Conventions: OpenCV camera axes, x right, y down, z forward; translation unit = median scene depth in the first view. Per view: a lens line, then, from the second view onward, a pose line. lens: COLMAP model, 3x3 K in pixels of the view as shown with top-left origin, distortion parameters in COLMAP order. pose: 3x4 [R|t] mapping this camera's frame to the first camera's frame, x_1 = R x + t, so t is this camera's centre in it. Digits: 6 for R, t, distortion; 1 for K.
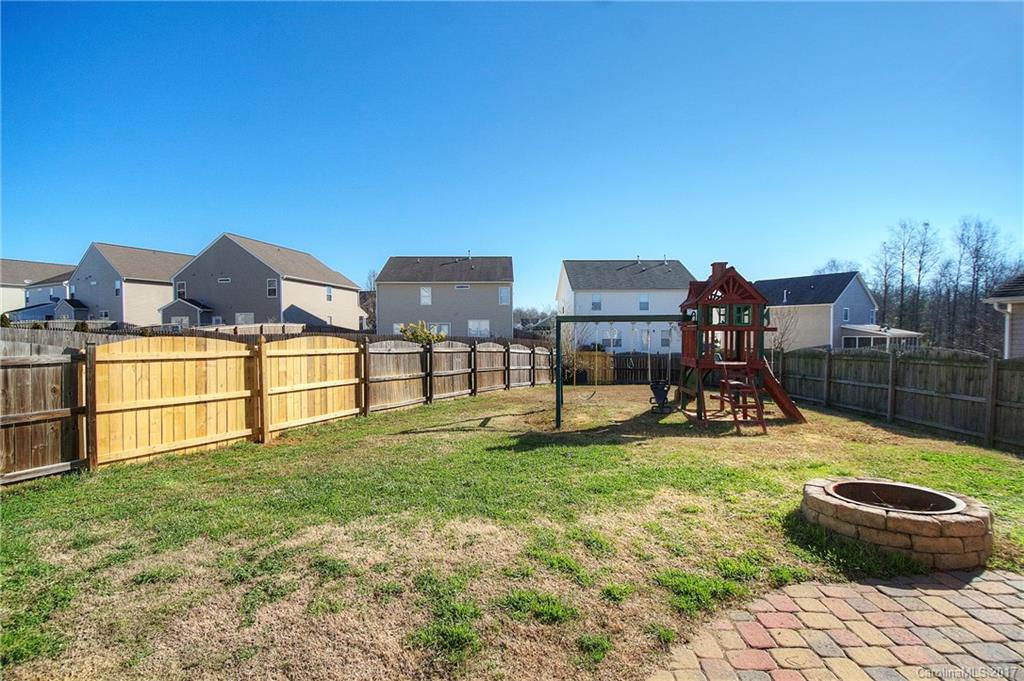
lens RADIAL K [[453.6, 0, 512.0], [0, 453.6, 340.5], [0, 0, 1]] dist [0.004485, -0.017105]
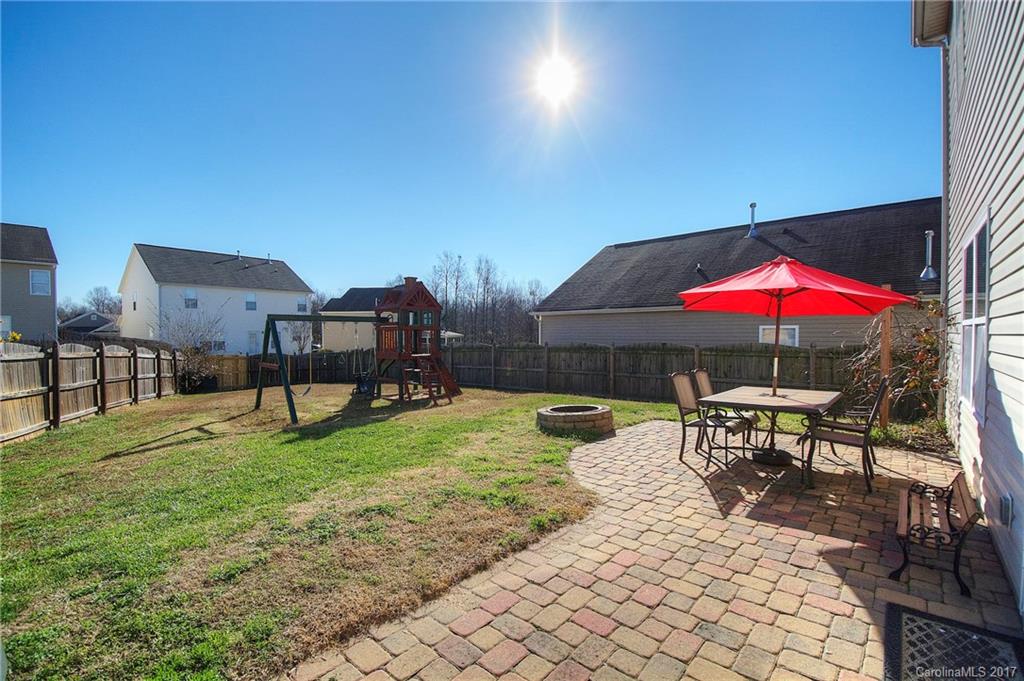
lens RADIAL K [[453.6, 0, 512.0], [0, 453.6, 340.5], [0, 0, 1]] dist [0.004485, -0.017105]
pose [[0.624525, -0.011508, 0.780920, -0.277459], [0.016453, 0.999863, 0.001577, 0.008075], [-0.780832, 0.011864, 0.624629, -0.020362]]
